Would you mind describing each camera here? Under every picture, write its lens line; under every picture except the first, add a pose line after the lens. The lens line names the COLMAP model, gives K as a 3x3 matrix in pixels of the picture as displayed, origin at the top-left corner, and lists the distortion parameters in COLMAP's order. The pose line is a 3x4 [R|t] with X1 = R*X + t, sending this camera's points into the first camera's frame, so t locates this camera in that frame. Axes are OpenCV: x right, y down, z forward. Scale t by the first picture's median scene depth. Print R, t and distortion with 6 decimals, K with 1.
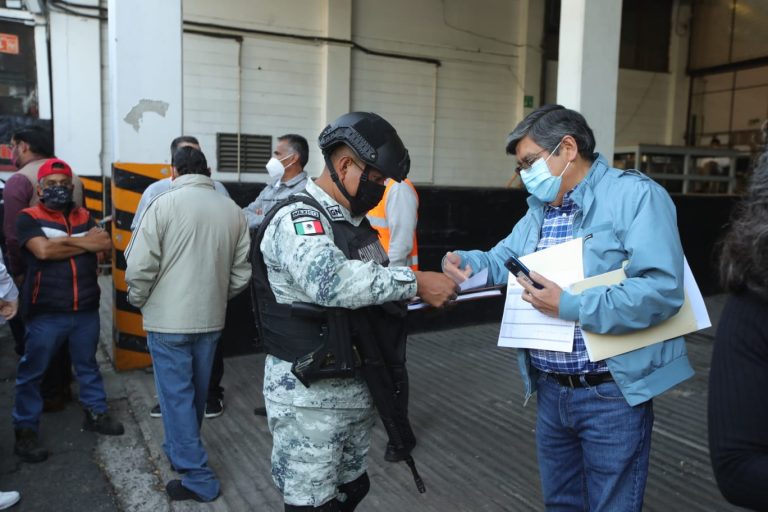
lens RADIAL K [[707.0, 0, 378.5], [0, 707.0, 257.2], [0, 0, 1]] dist [0.048749, 0.000000]
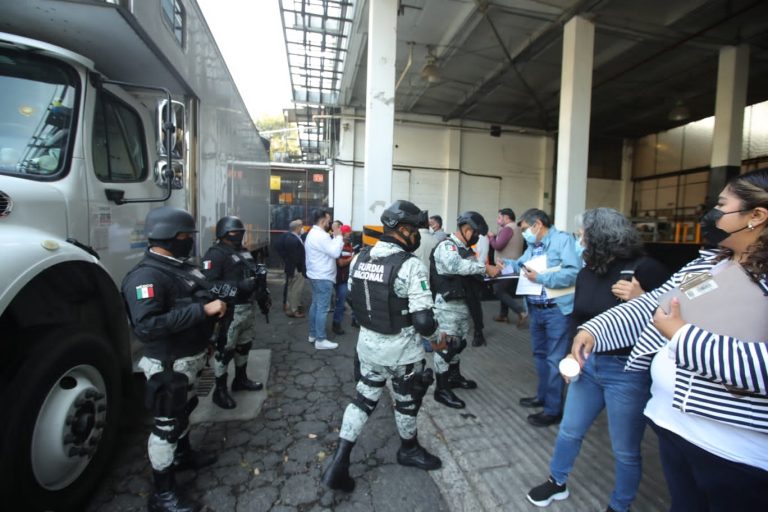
lens RADIAL K [[347.4, 0, 384.4], [0, 347.4, 256.2], [0, 0, 1]] dist [-0.025188, 0.009727]
pose [[0.970860, 0.021403, -0.238689, -0.007617], [-0.030587, 0.998925, -0.034841, 0.035831], [0.237686, 0.041126, 0.970471, -0.387755]]
